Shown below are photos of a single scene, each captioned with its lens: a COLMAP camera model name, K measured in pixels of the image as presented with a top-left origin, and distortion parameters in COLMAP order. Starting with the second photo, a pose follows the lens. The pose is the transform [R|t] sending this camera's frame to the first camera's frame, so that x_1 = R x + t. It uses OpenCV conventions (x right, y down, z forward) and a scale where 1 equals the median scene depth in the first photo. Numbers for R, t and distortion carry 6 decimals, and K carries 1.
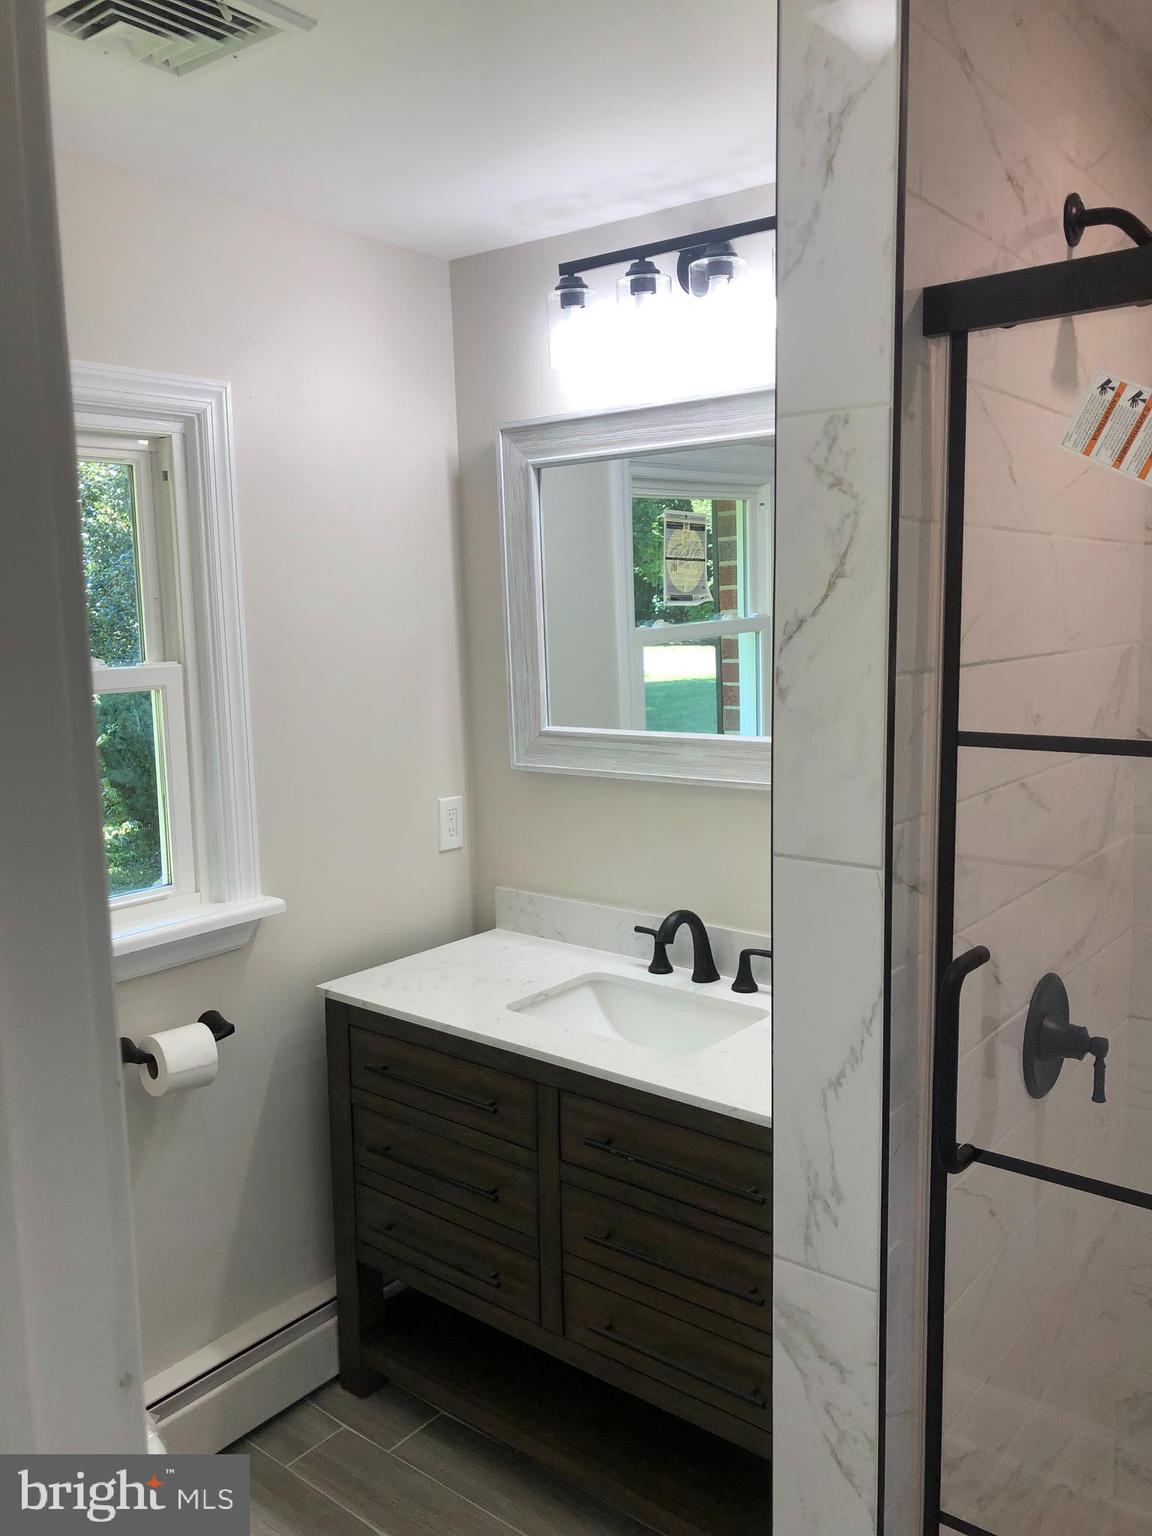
lens RADIAL K [[1232.9, 0, 576.0], [0, 1232.9, 768.0], [0, 0, 1]] dist [0.024447, -0.002910]
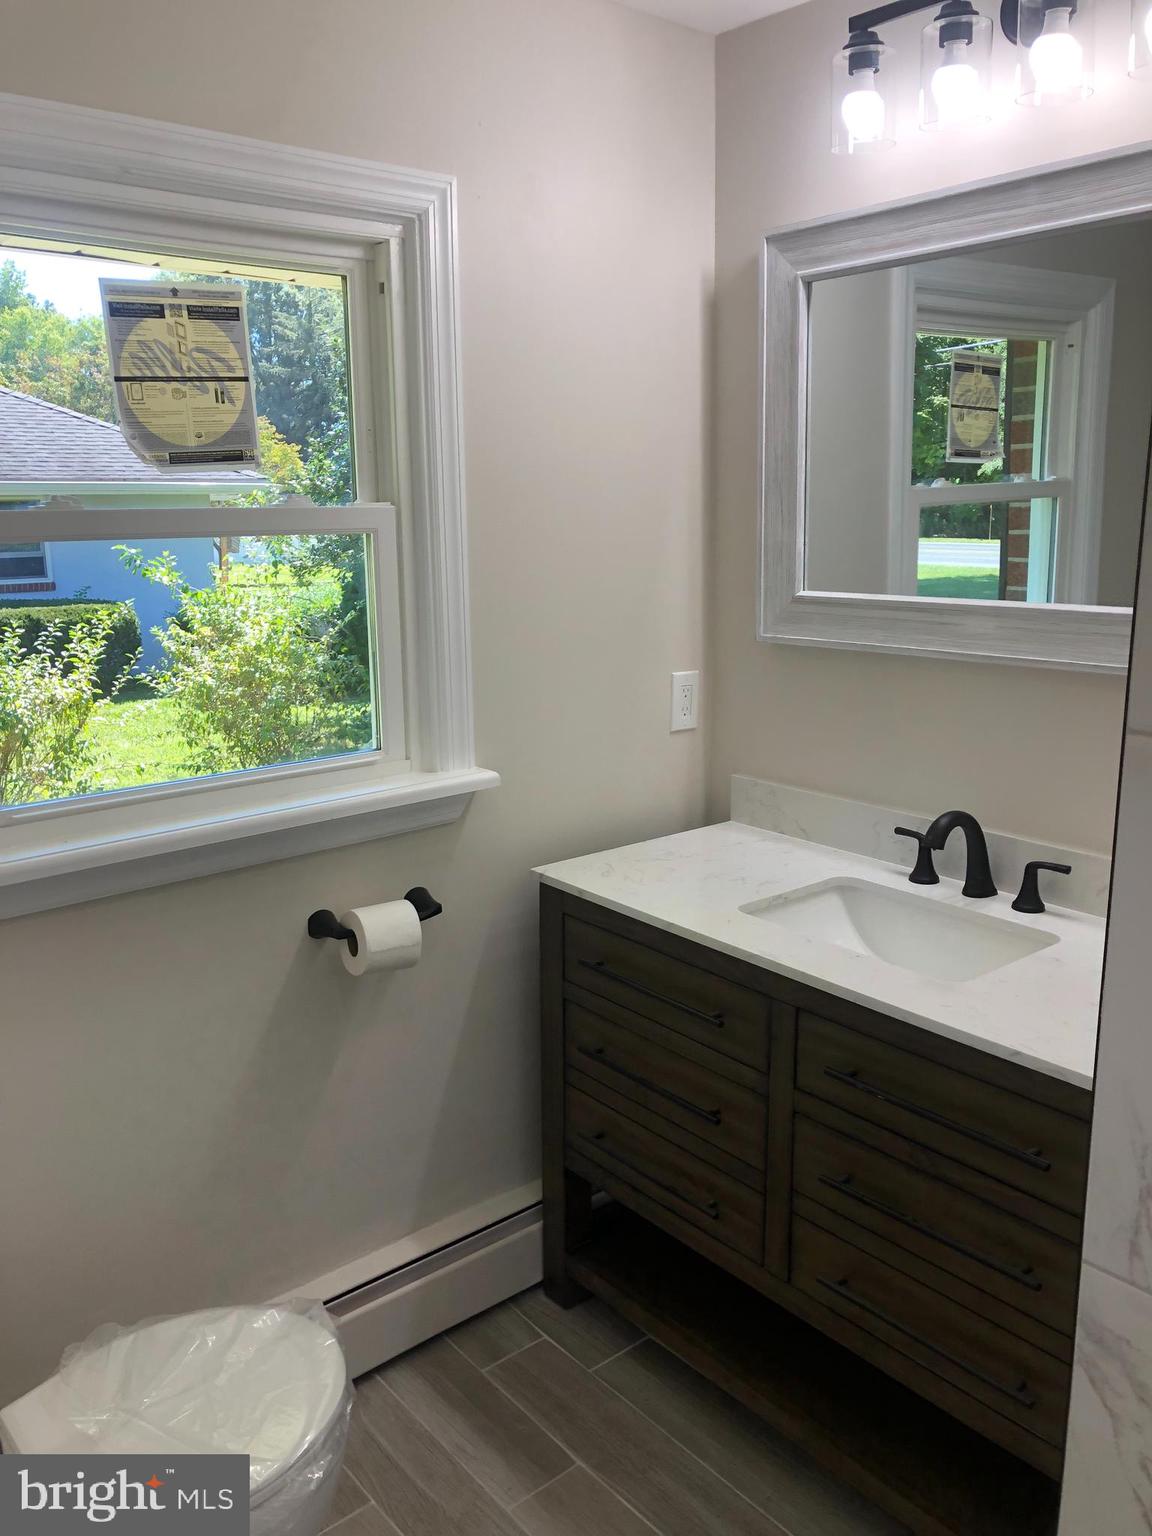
lens RADIAL K [[1243.7, 0, 568.8], [0, 1243.7, 765.6], [0, 0, 1]] dist [0.026720, -0.014452]
pose [[0.979441, 0.052221, -0.194855, -0.008466], [-0.036004, 0.995656, 0.085861, 0.021428], [0.198492, -0.077080, 0.977067, 0.121341]]
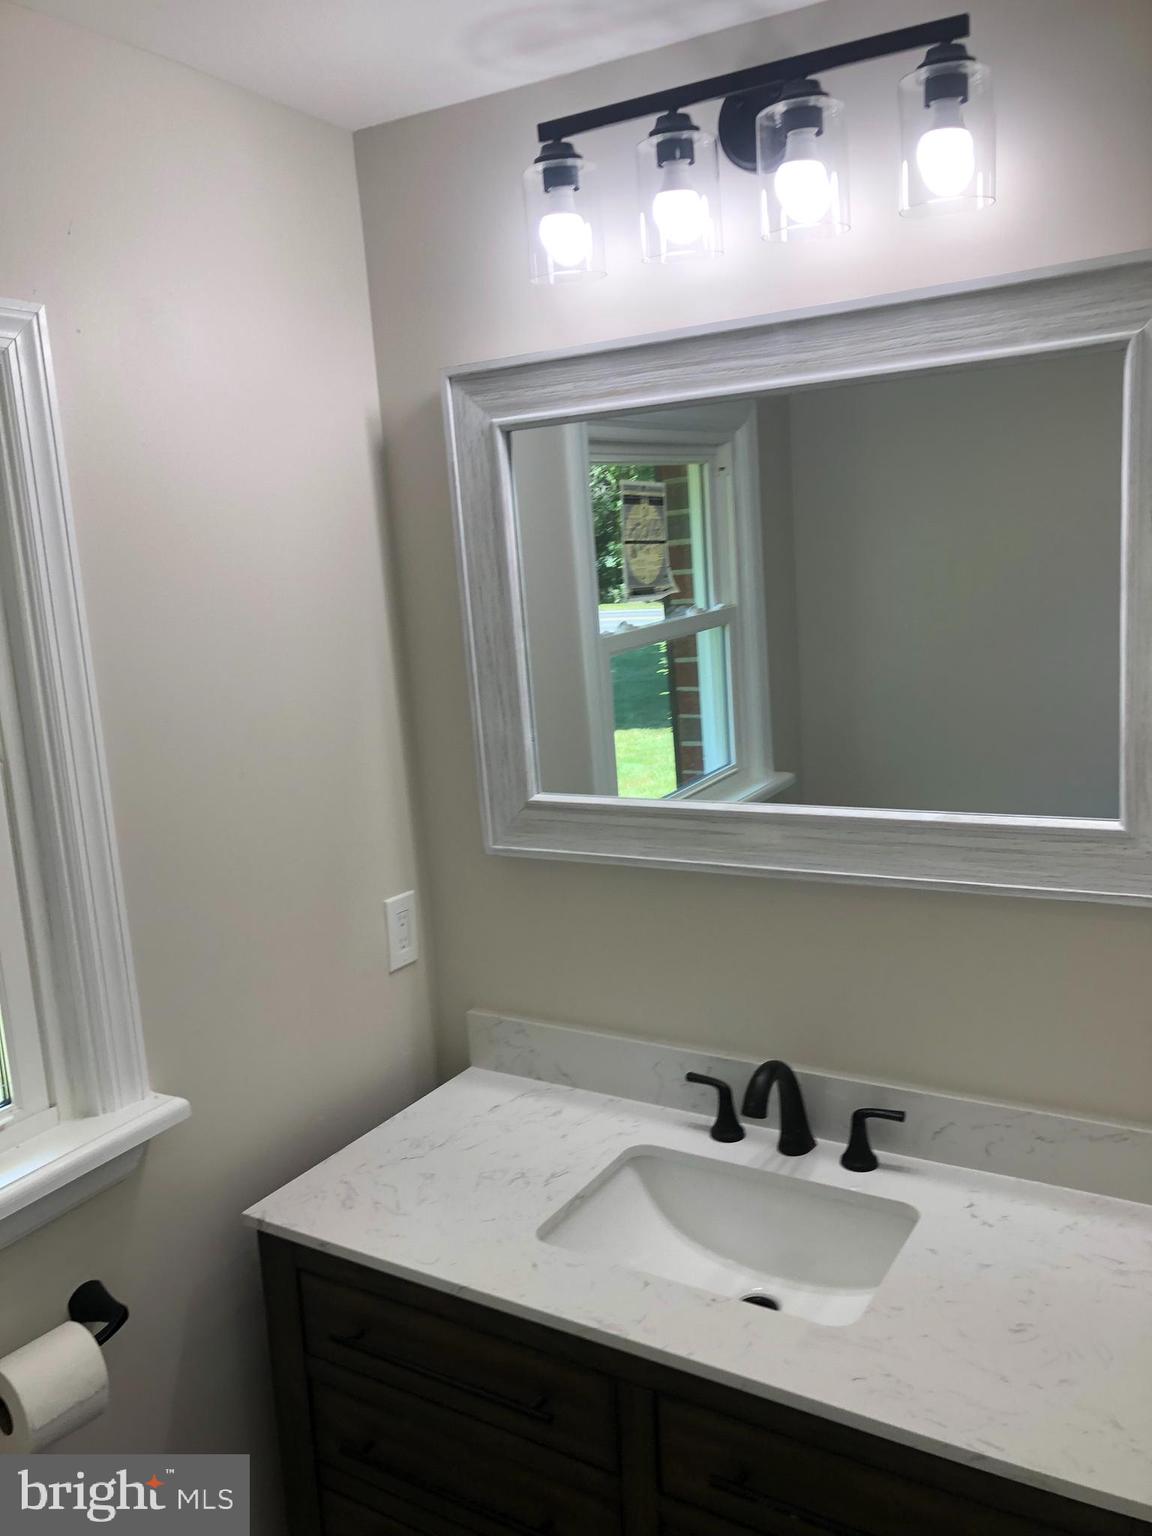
lens RADIAL K [[1236.3, 0, 567.9], [0, 1236.3, 795.9], [0, 0, 1]] dist [0.008823, -0.006858]
pose [[0.990791, -0.061114, 0.120820, -0.105773], [0.054841, 0.997002, 0.054580, -0.082438], [-0.123794, -0.047452, 0.991173, 0.328173]]
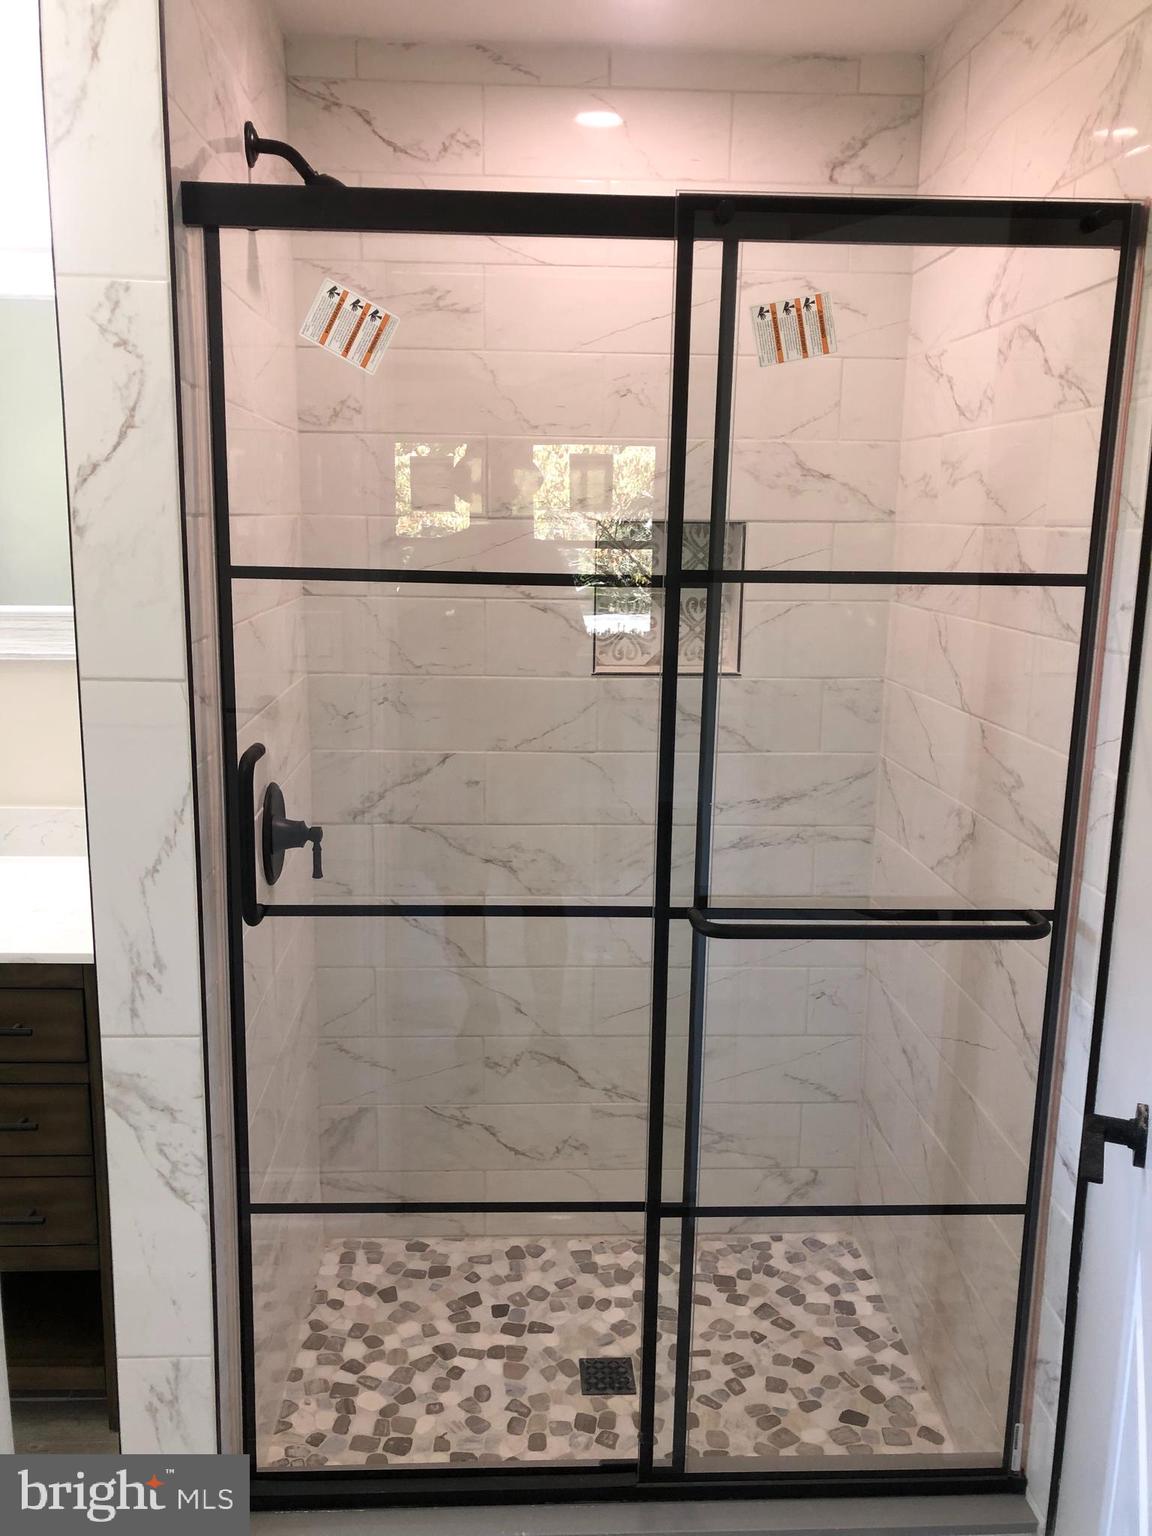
lens RADIAL K [[1262.7, 0, 551.5], [0, 1262.7, 769.6], [0, 0, 1]] dist [0.014305, 0.008811]
pose [[0.752942, -0.099437, 0.650532, -0.148894], [0.057216, 0.994667, 0.085816, 0.042808], [-0.655595, -0.027393, 0.754615, -0.079150]]
